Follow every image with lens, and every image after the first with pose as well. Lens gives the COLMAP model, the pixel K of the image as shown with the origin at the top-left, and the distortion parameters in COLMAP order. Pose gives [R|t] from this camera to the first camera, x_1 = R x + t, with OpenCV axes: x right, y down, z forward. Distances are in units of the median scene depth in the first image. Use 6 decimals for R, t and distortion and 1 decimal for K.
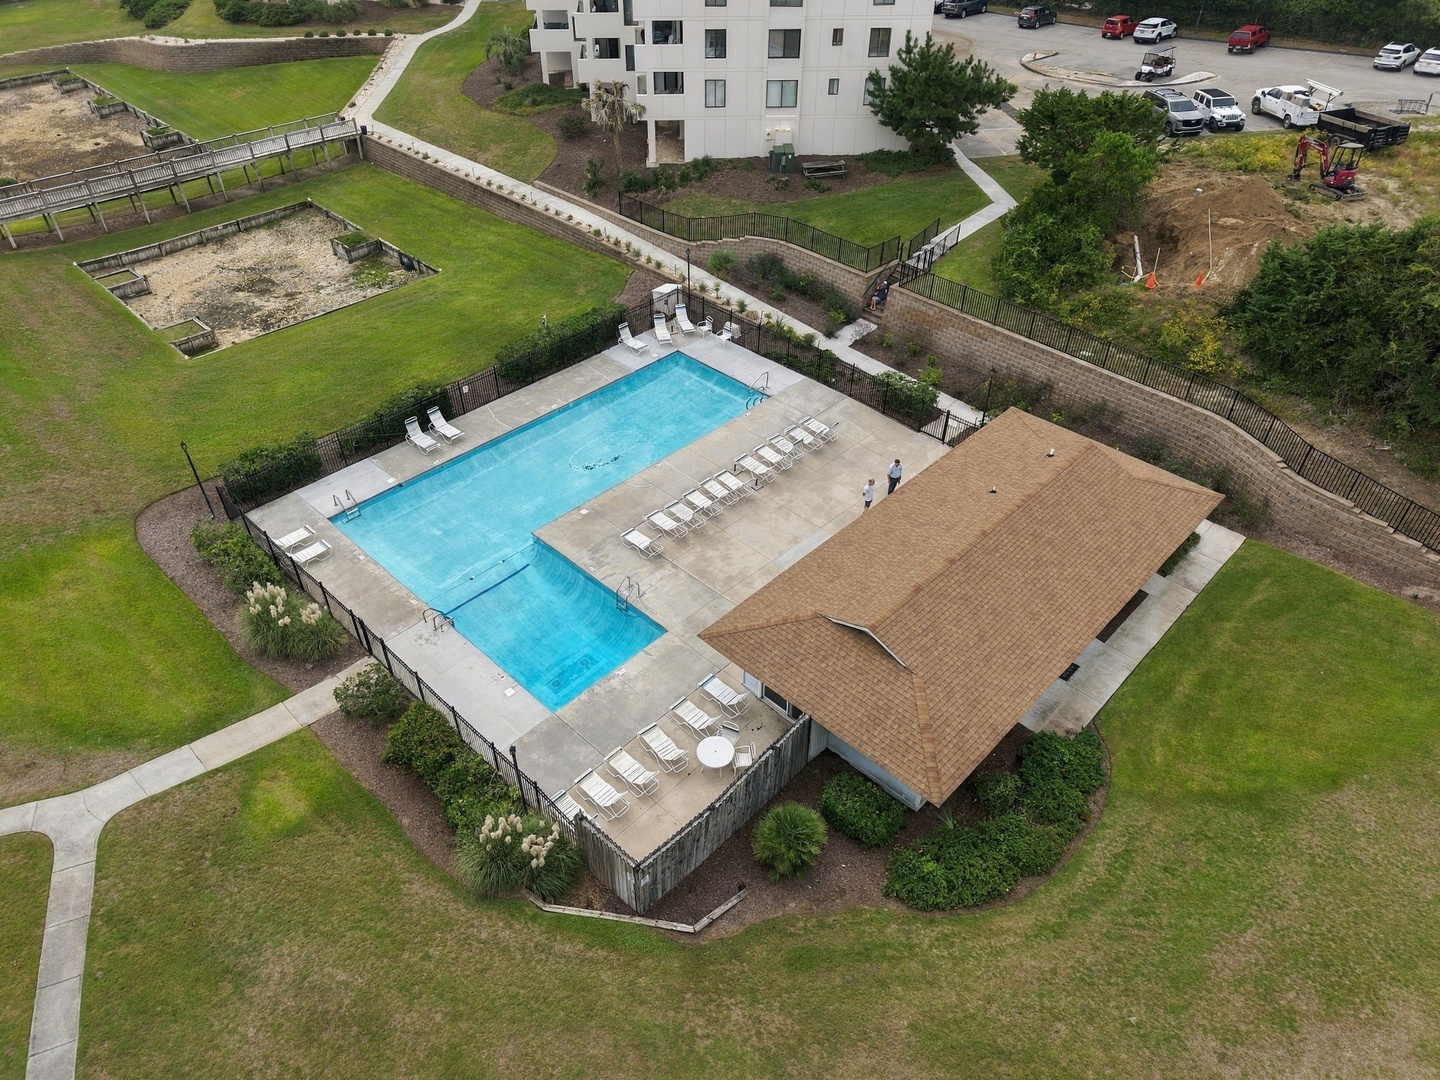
lens RADIAL K [[961.9, 0, 716.5], [0, 961.9, 541.4], [0, 0, 1]] dist [0.008924, -0.009005]
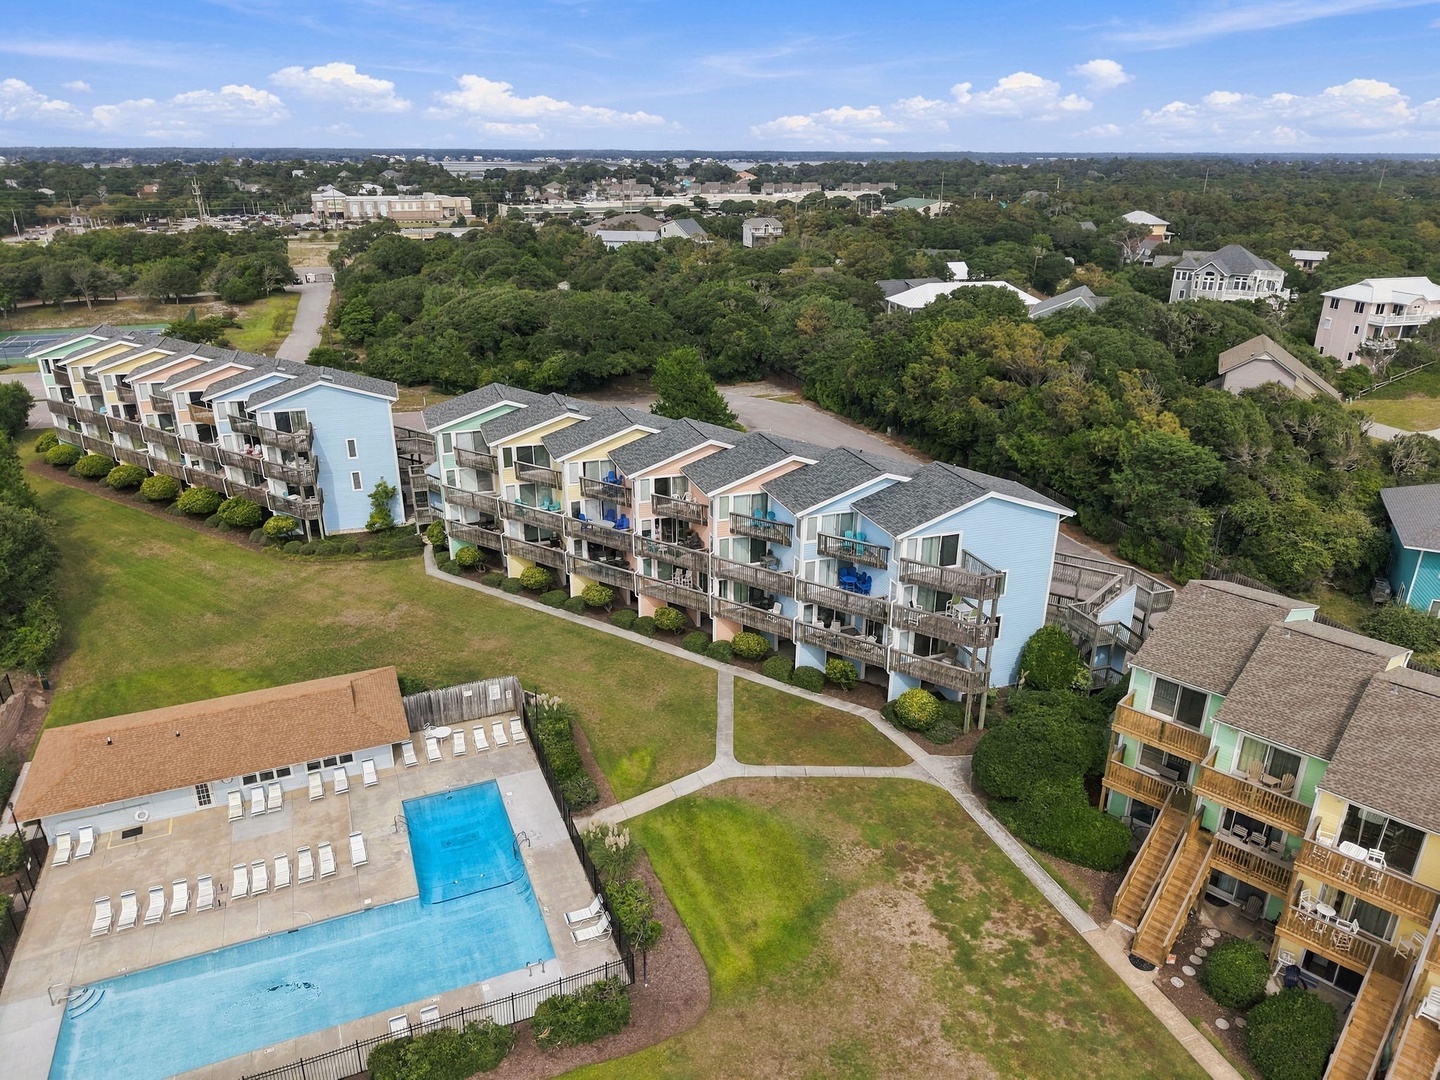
lens RADIAL K [[958.0, 0, 720.9], [0, 958.0, 535.0], [0, 0, 1]] dist [0.006309, -0.000502]
pose [[-0.922256, -0.153548, 0.354778, -0.581100], [0.241379, 0.488123, 0.838732, -0.745913], [-0.301961, 0.859162, -0.413111, 0.634198]]
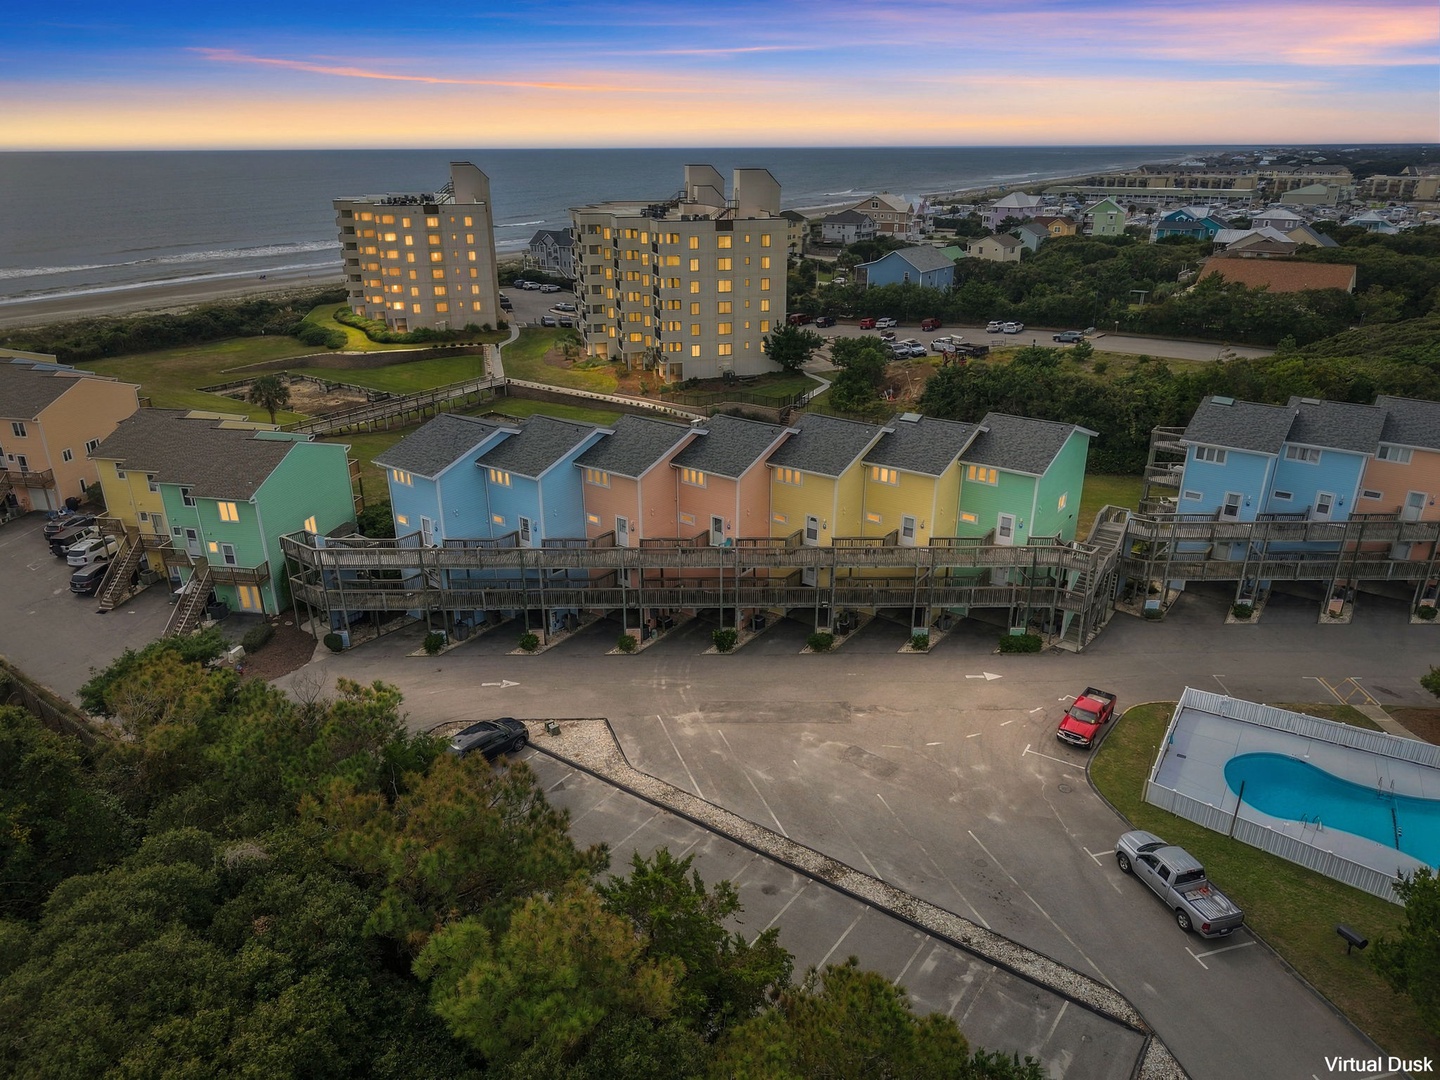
lens RADIAL K [[950.9, 0, 720.0], [0, 950.9, 540.0], [0, 0, 1]] dist [0.043821, -0.039985]
pose [[0.981697, -0.082885, 0.171464, -0.367087], [0.131073, 0.947223, -0.292556, 0.612937], [-0.138166, 0.309676, 0.940750, -0.960179]]
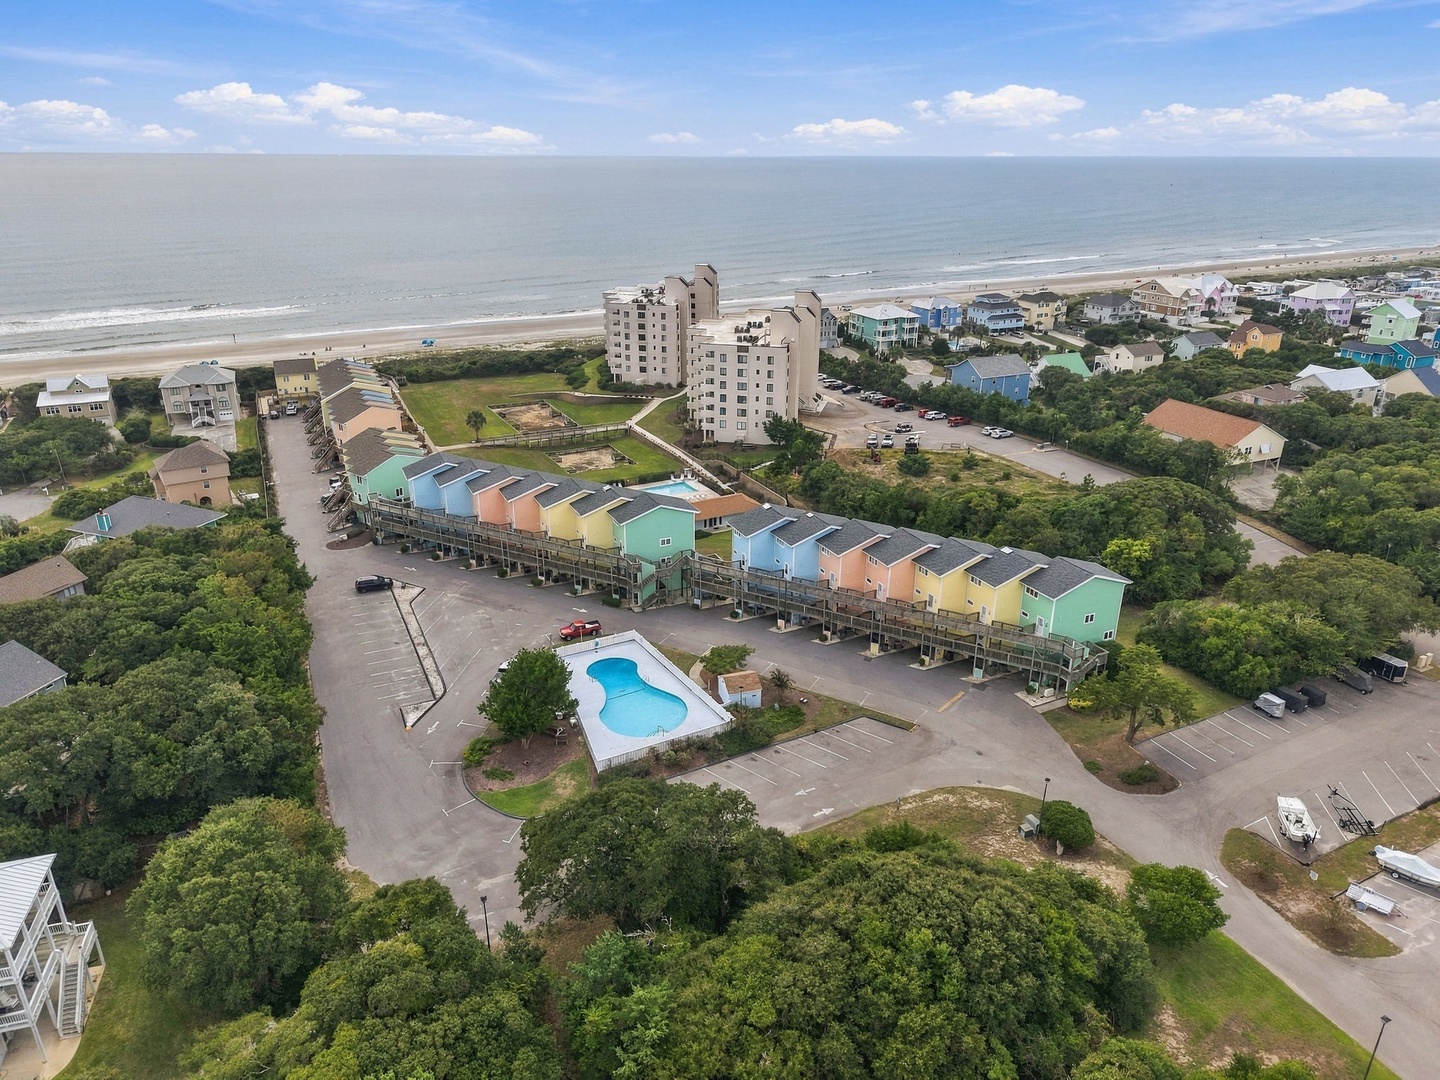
lens RADIAL K [[961.9, 0, 716.5], [0, 961.9, 541.4], [0, 0, 1]] dist [0.008924, -0.009005]
pose [[0.950730, 0.111249, -0.289370, 1.033692], [-0.195234, 0.939911, -0.280092, 0.911234], [0.240822, 0.322787, 0.915321, -2.050038]]
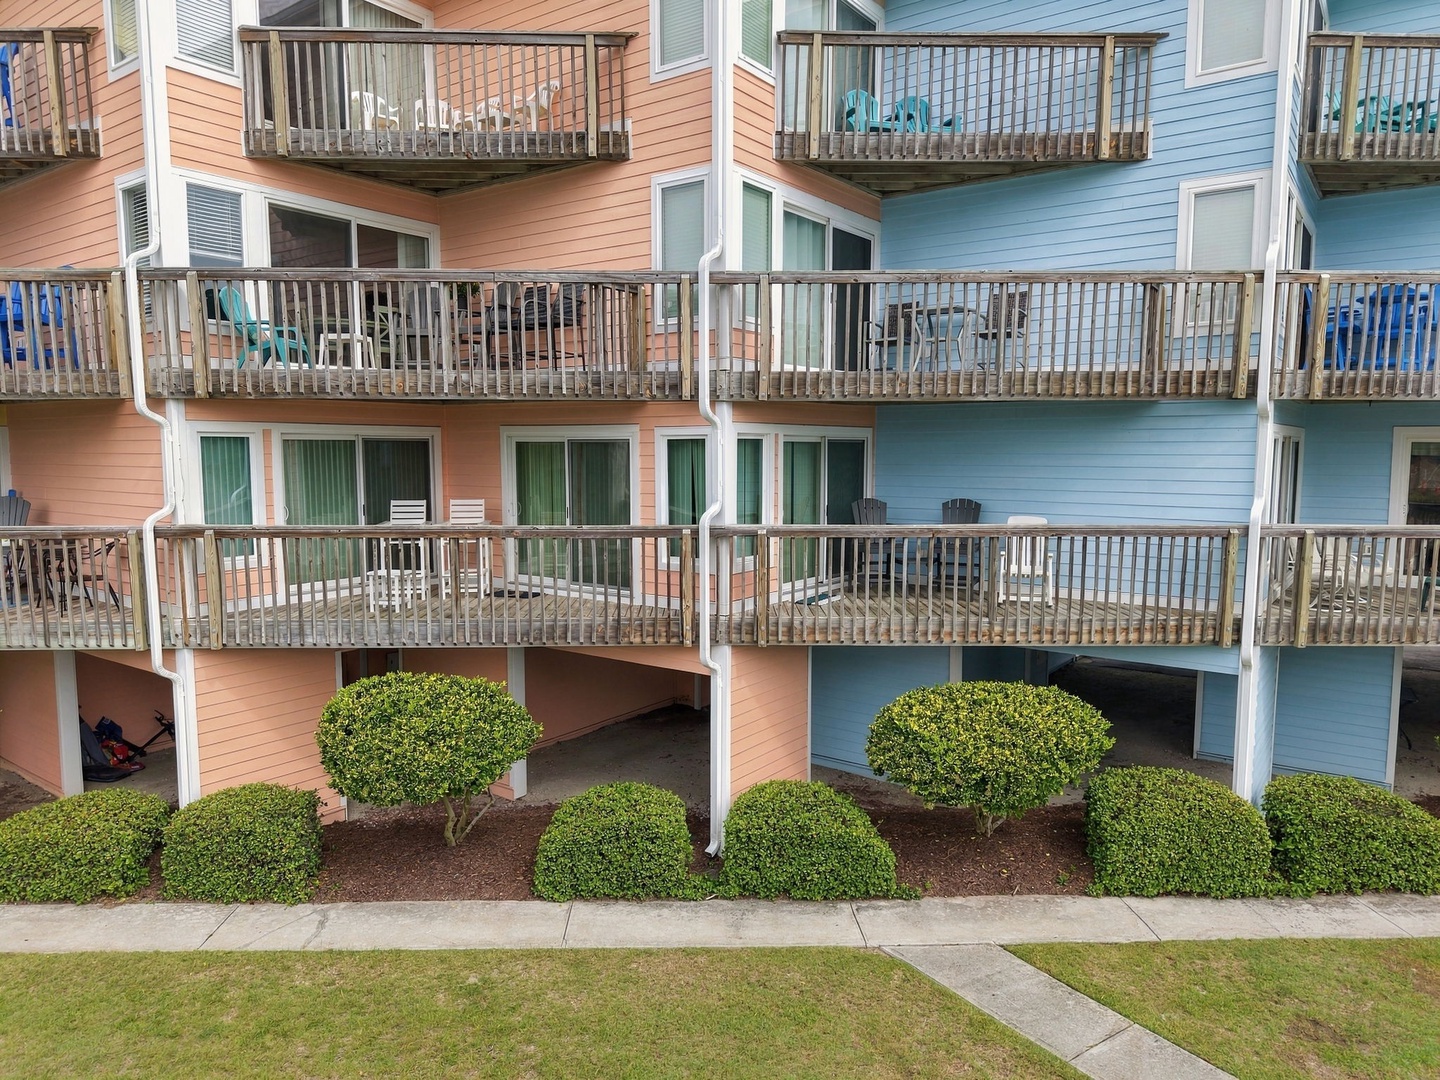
lens RADIAL K [[955.5, 0, 716.4], [0, 955.5, 546.5], [0, 0, 1]] dist [-0.007160, 0.006233]
pose [[-0.978536, 0.014919, -0.205535, -0.156747], [-0.137526, 0.695509, 0.705233, 0.067837], [0.153473, 0.718363, -0.678529, 0.378854]]
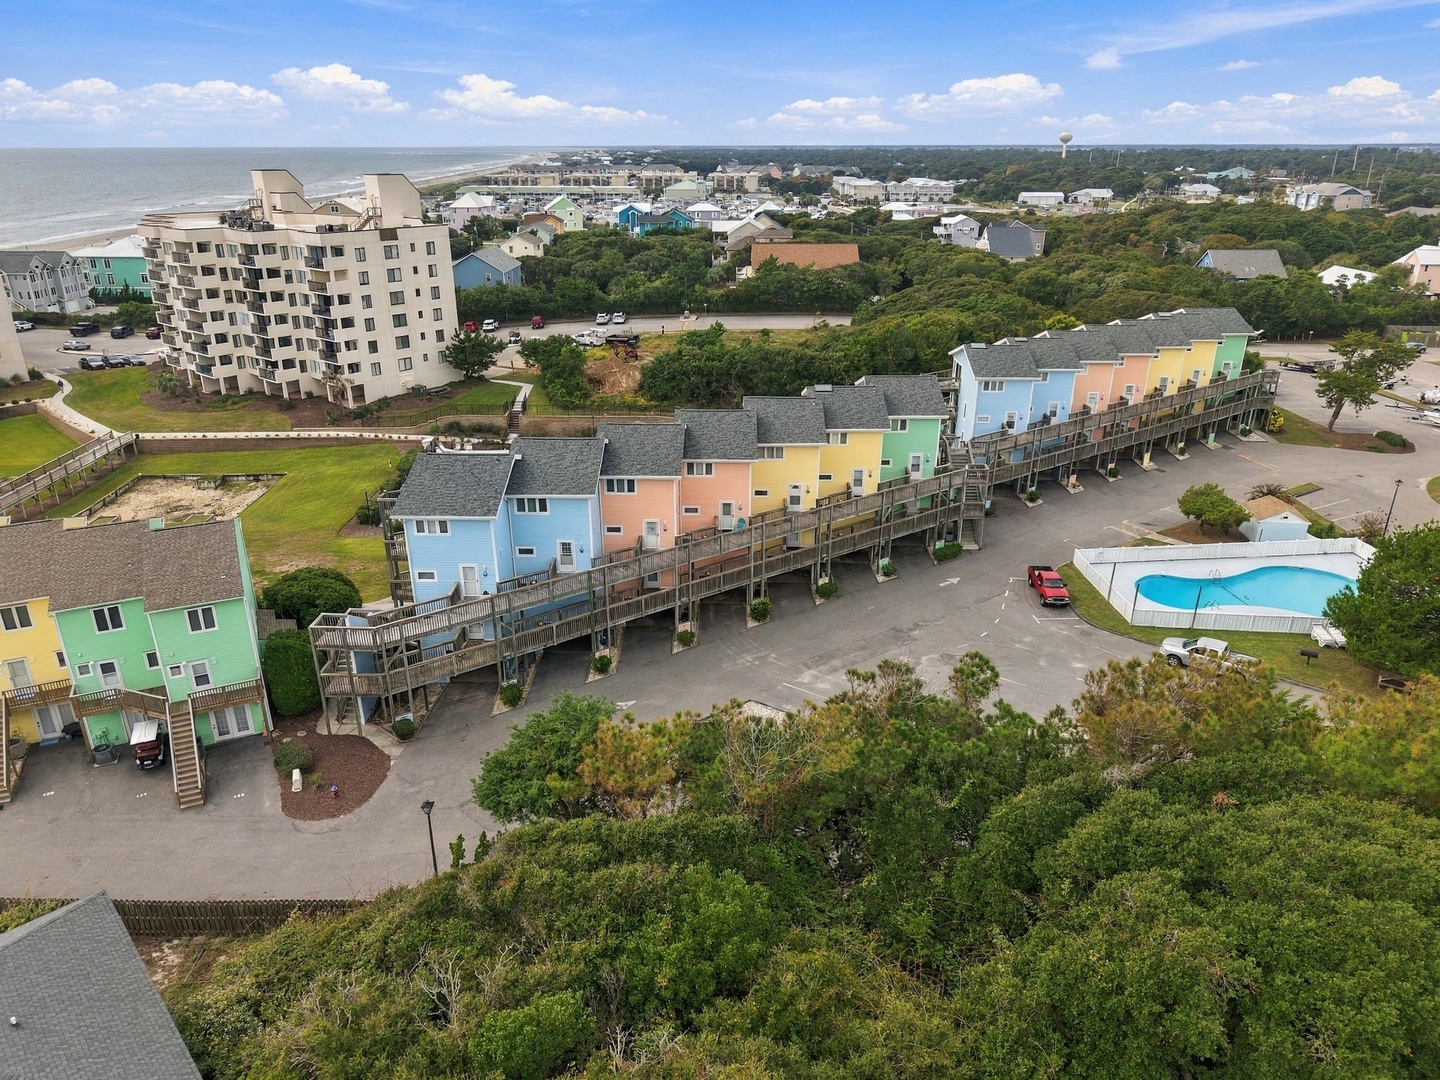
lens RADIAL K [[961.9, 0, 716.5], [0, 961.9, 541.4], [0, 0, 1]] dist [0.008924, -0.009005]
pose [[0.689404, -0.283837, 0.666453, -0.987549], [0.470596, 0.874931, -0.114176, 0.438258], [-0.550692, 0.392343, 0.736753, -0.778743]]
